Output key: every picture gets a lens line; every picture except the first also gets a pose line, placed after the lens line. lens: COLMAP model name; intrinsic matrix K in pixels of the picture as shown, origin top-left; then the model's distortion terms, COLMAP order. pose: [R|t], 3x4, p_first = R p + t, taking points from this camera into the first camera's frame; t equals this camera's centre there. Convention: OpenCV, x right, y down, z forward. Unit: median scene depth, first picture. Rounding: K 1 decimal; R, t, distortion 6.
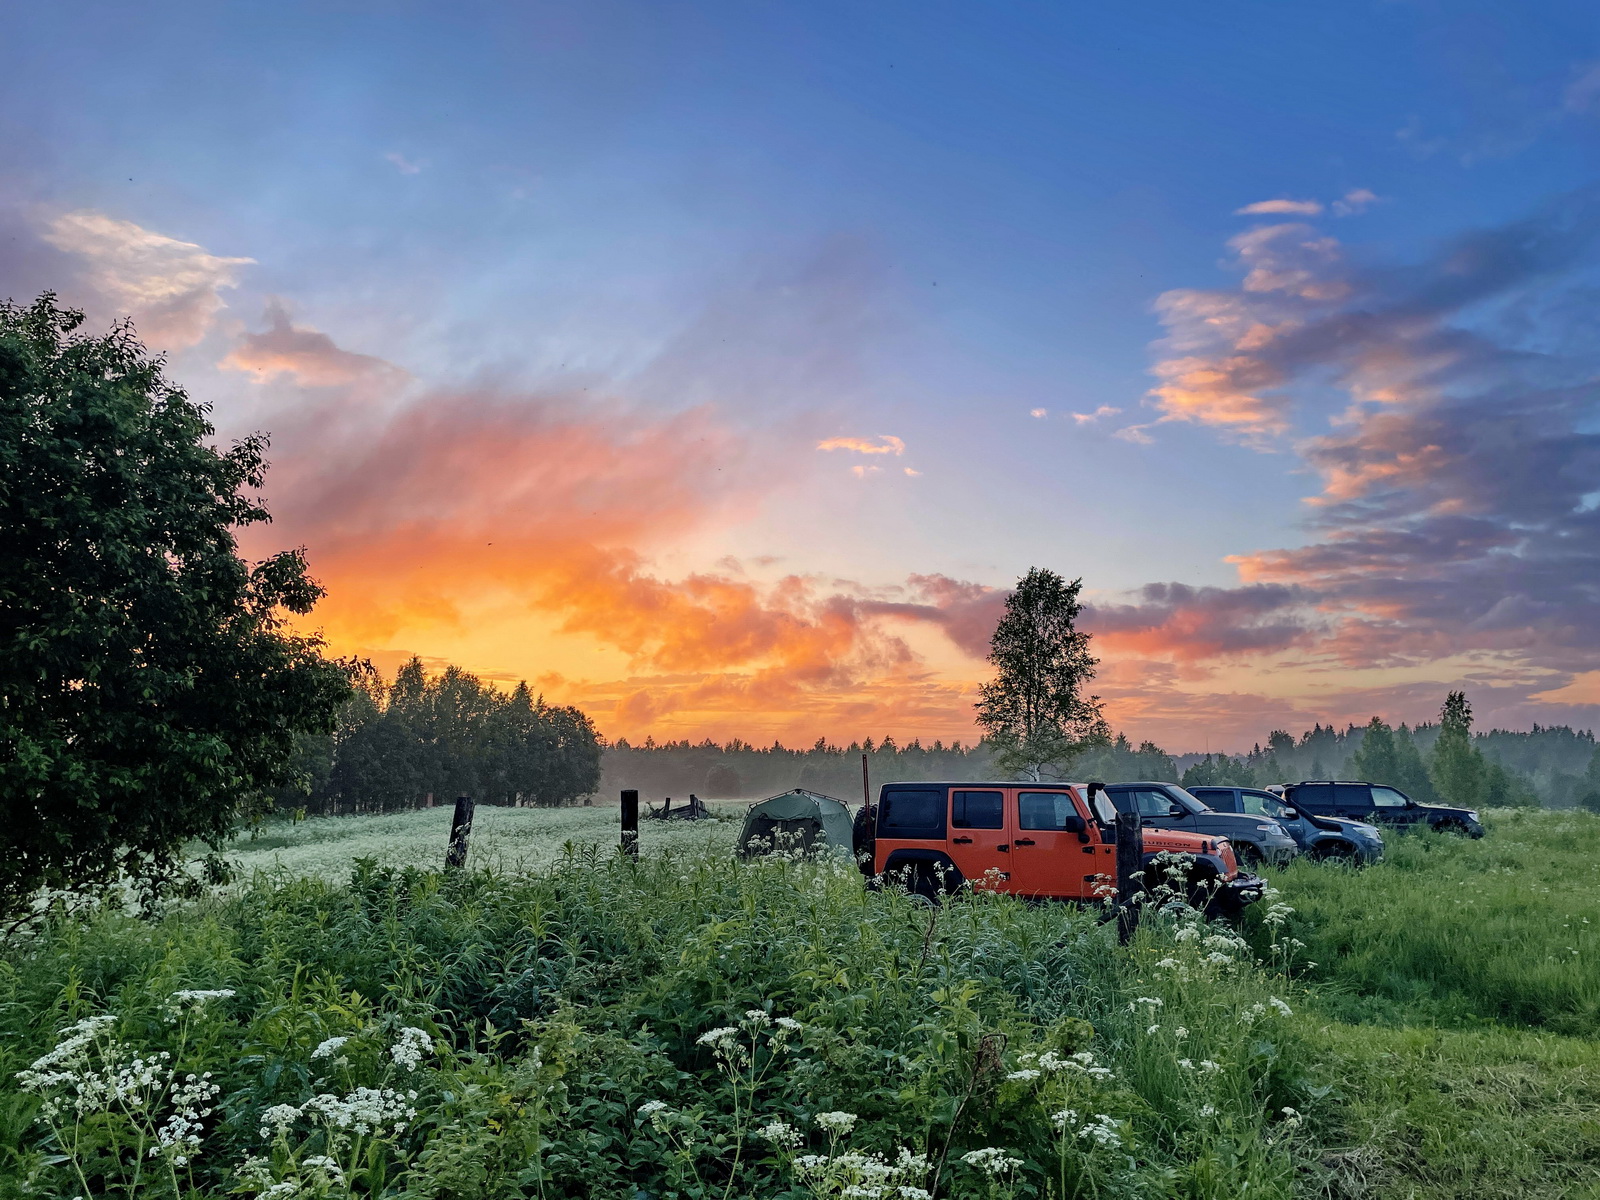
lens RADIAL K [[1187.7, 0, 805.1], [0, 1187.7, 578.9], [0, 0, 1]] dist [0.109112, -0.143166]
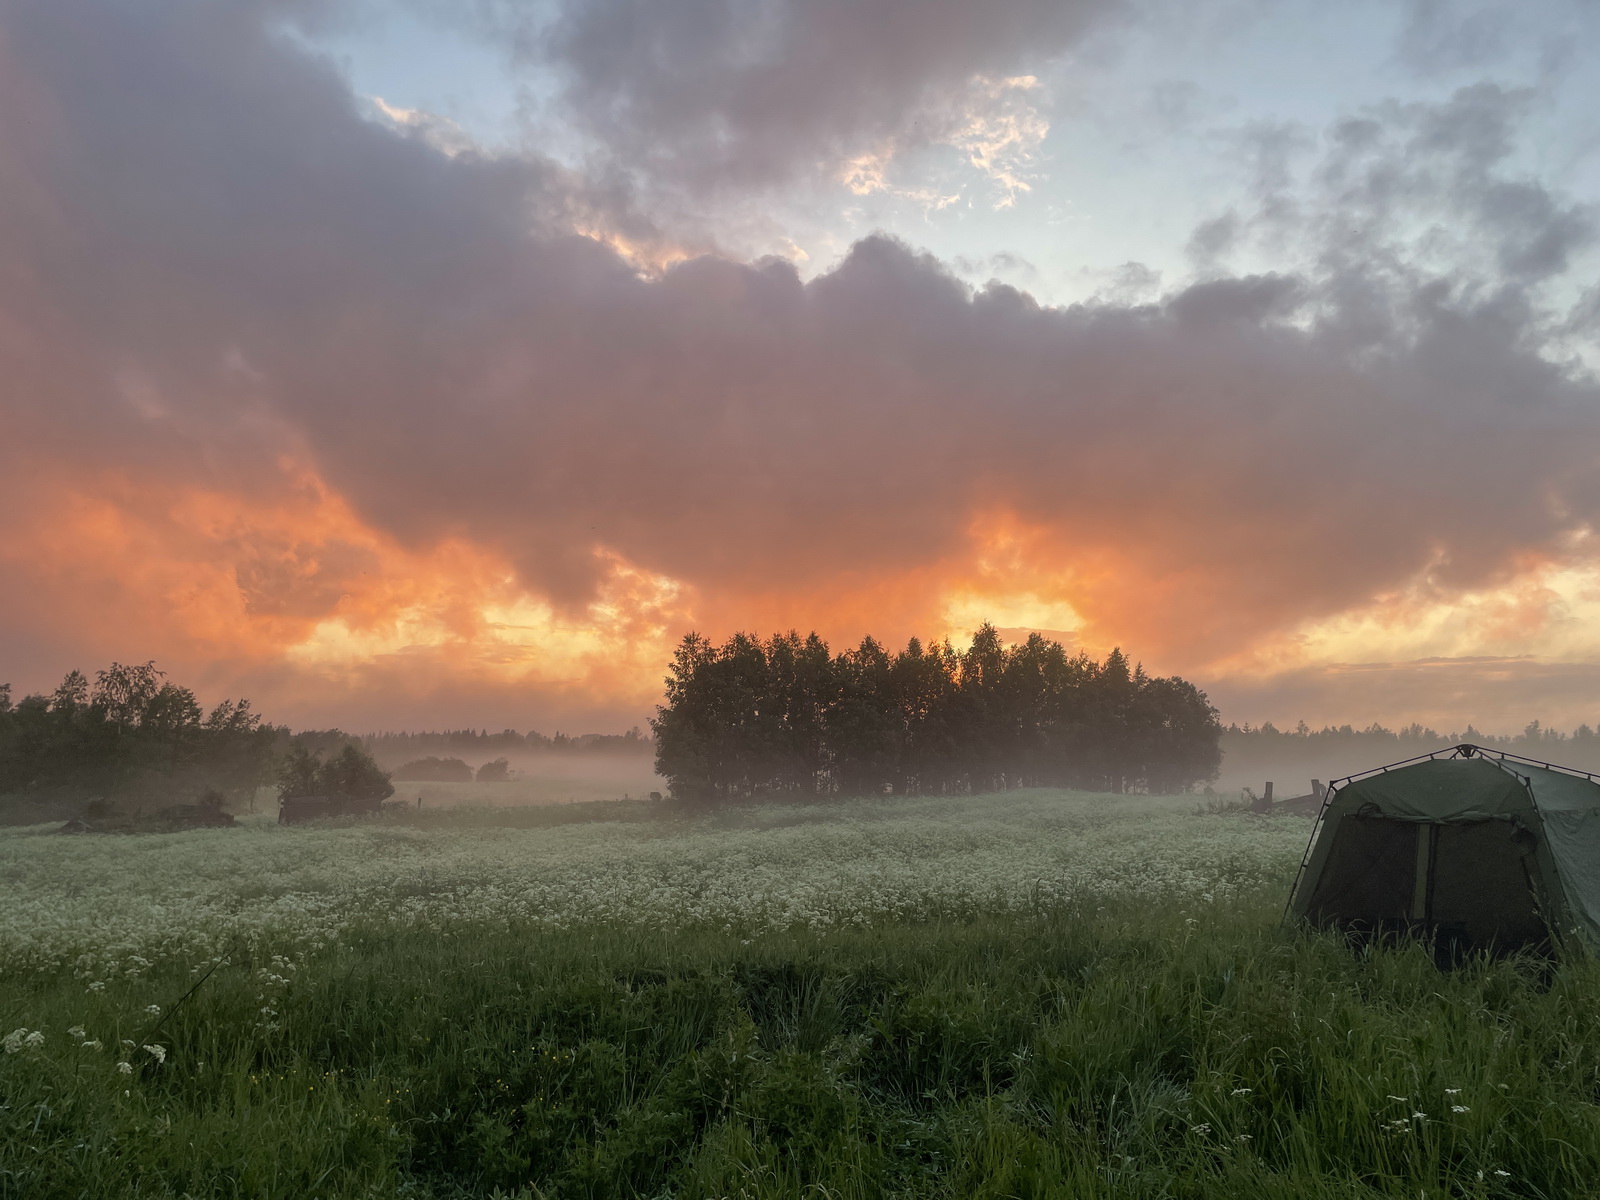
lens RADIAL K [[1192.6, 0, 795.3], [0, 1192.6, 598.3], [0, 0, 1]] dist [0.122403, -0.167603]
pose [[0.863457, -0.060198, -0.500818, 0.001870], [0.073118, 0.997304, 0.006187, 0.030061], [0.499096, -0.041961, 0.865530, 0.148262]]
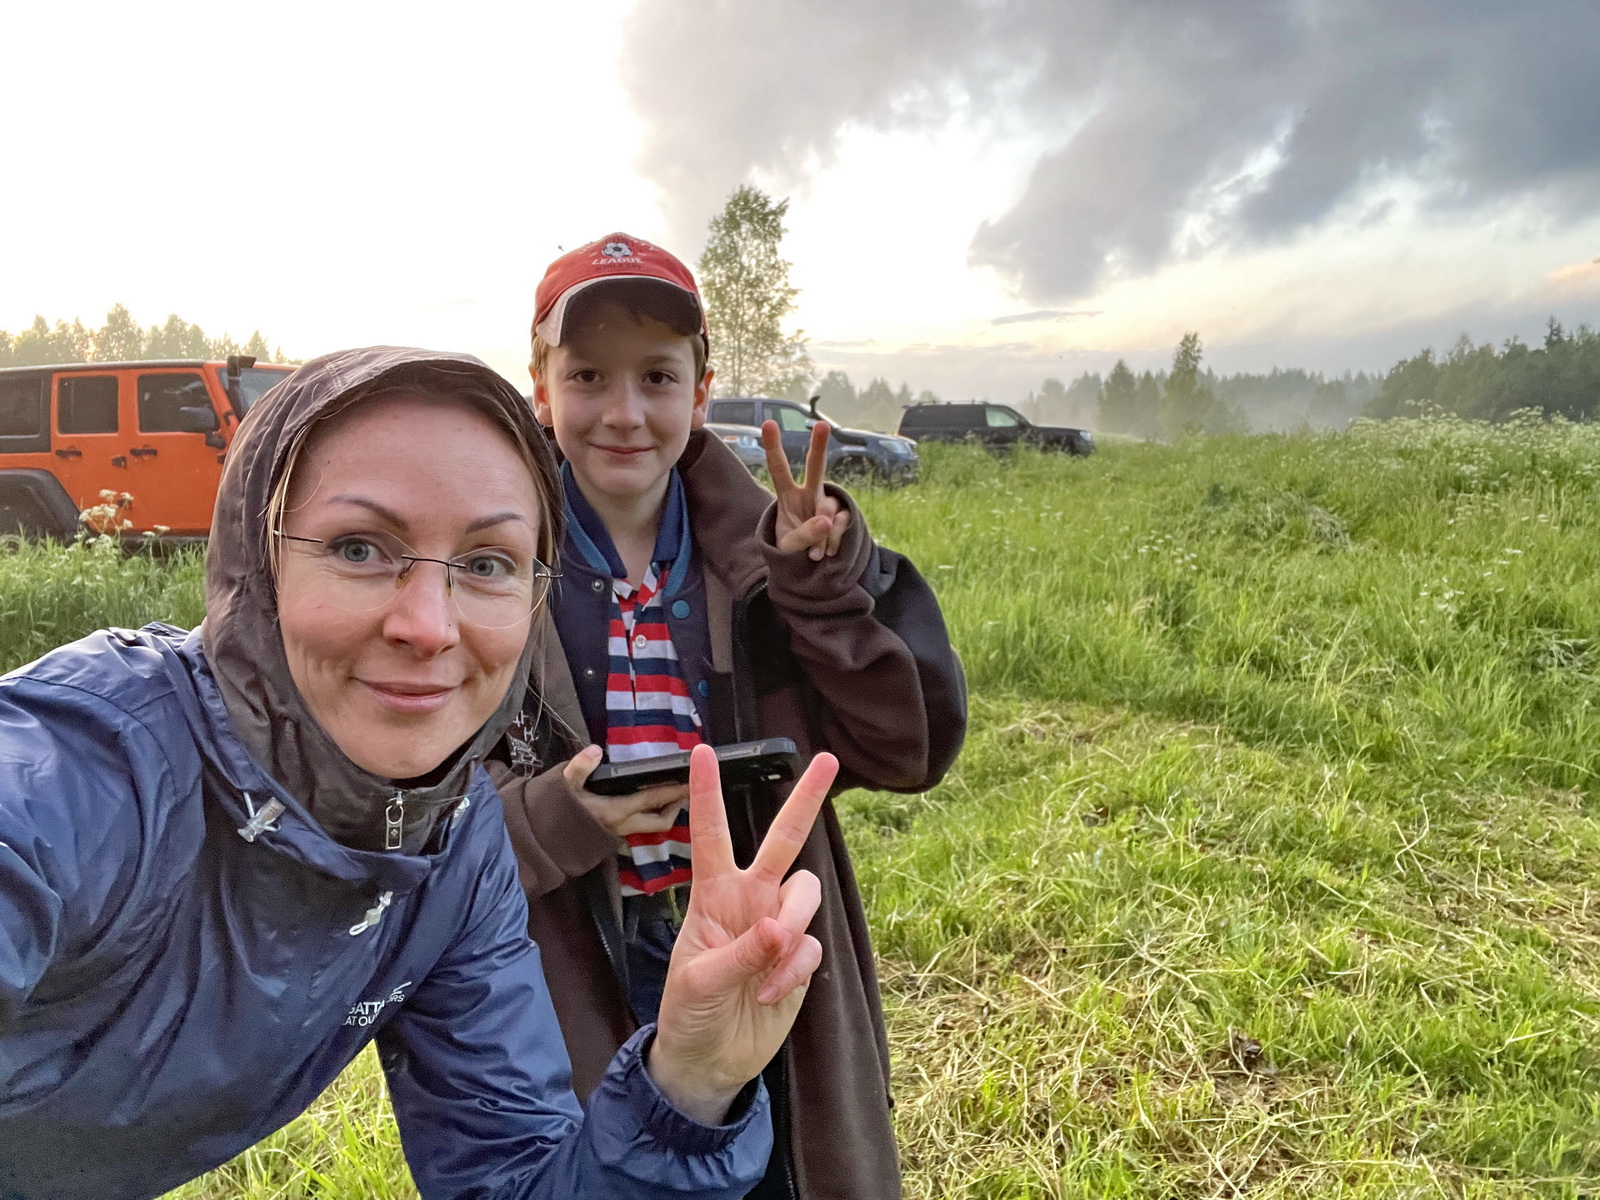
lens RADIAL K [[1158.3, 0, 800.0], [0, 1158.3, 600.0], [0, 0, 1]] dist [0.010509, 0.001987]
pose [[0.988592, -0.039903, 0.145238, 0.059279], [-0.006110, 0.952852, 0.303375, 0.014023], [-0.150496, -0.300802, 0.941737, 0.044341]]
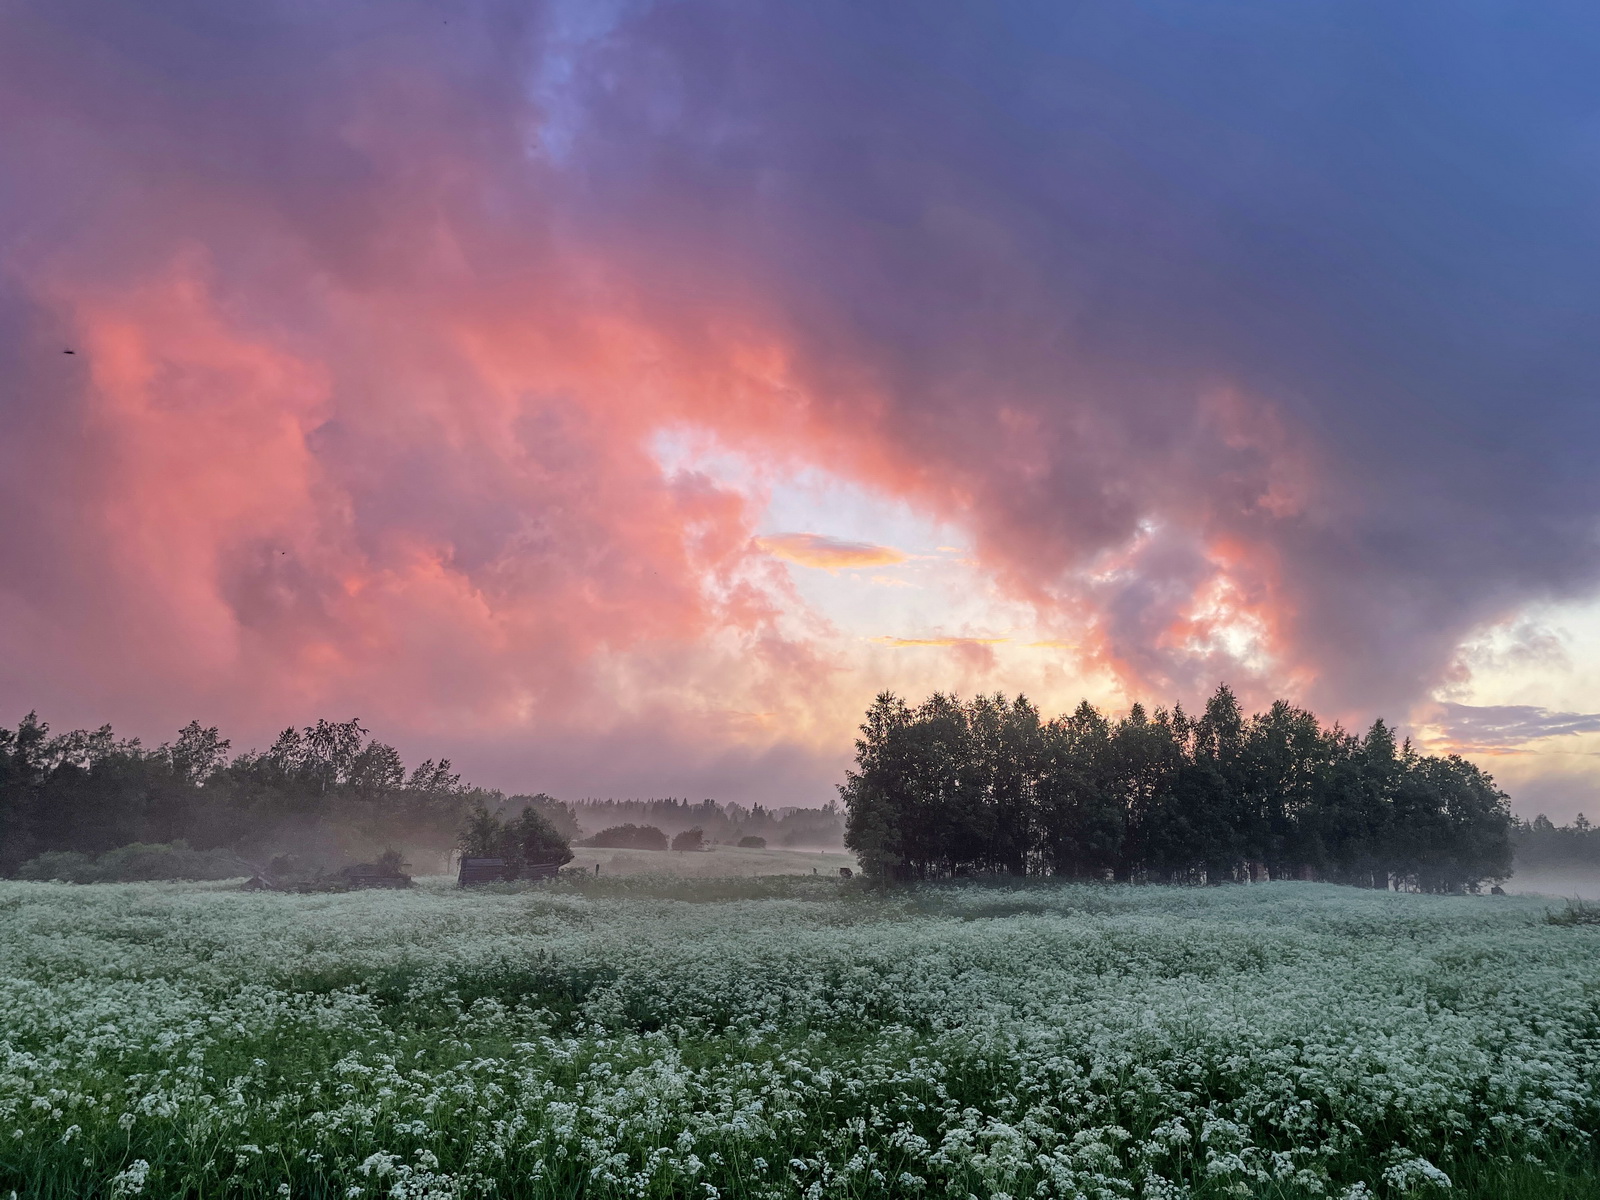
lens RADIAL K [[1202.7, 0, 807.3], [0, 1202.7, 590.9], [0, 0, 1]] dist [0.110111, -0.156828]
pose [[0.776193, -0.094215, -0.623416, -0.032874], [0.063576, 0.995428, -0.071280, 0.040993], [0.627281, 0.015693, 0.778635, 0.201619]]
